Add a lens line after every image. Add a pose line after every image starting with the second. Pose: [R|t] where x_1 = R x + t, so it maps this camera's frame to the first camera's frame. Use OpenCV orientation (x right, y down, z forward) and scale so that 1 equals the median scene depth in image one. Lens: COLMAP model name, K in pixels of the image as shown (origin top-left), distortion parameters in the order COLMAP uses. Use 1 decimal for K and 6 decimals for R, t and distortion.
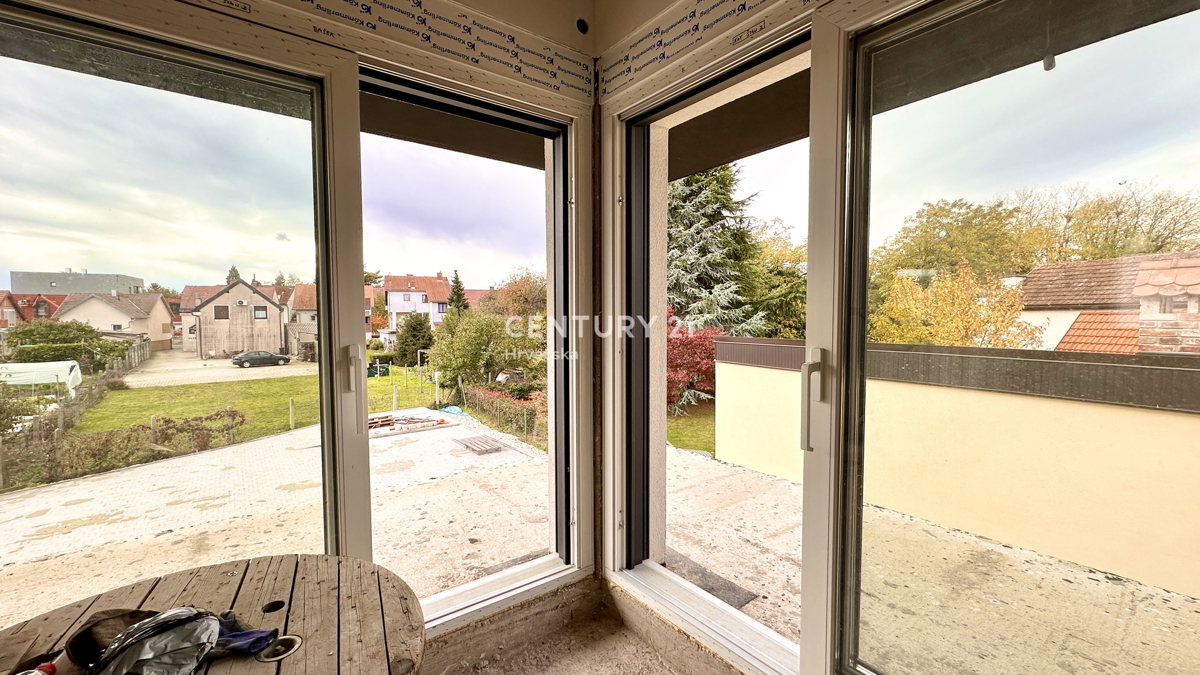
lens RADIAL K [[478.8, 0, 598.7], [0, 478.8, 339.1], [0, 0, 1]] dist [-0.004215, 0.000880]
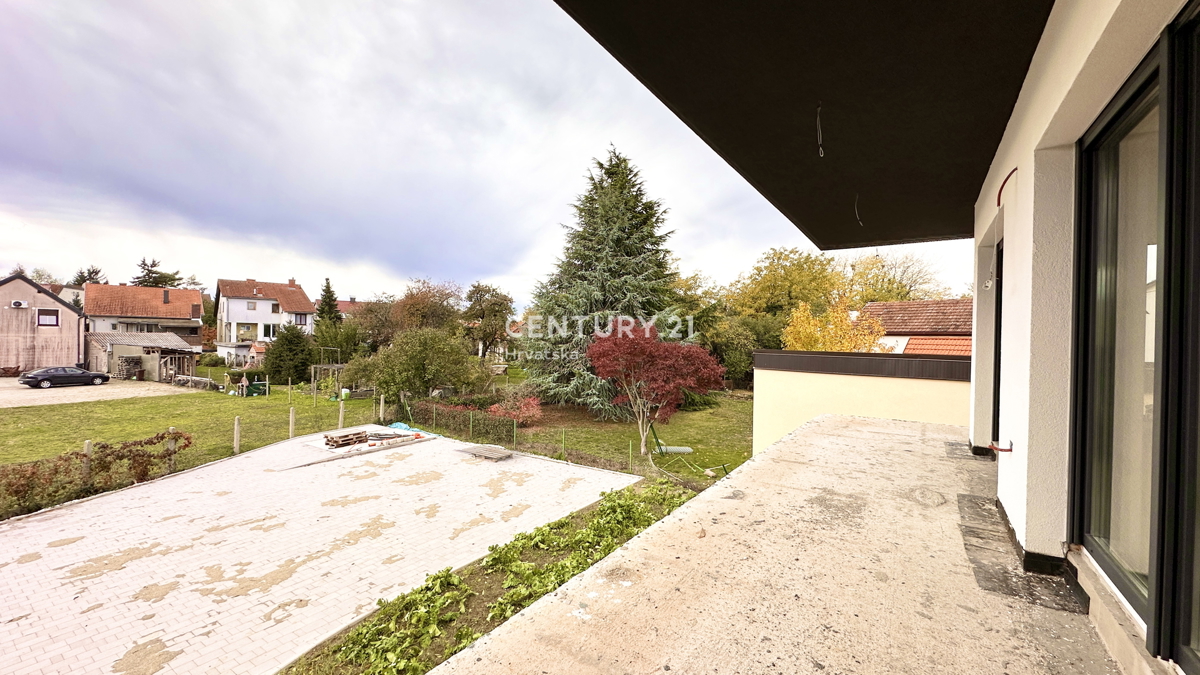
lens RADIAL K [[478.8, 0, 598.7], [0, 478.8, 339.1], [0, 0, 1]] dist [-0.004215, 0.000880]
pose [[0.946002, 0.018825, 0.323613, -0.246147], [-0.006387, 0.999201, -0.039455, 0.008402], [-0.324097, 0.035257, 0.945366, -0.046856]]
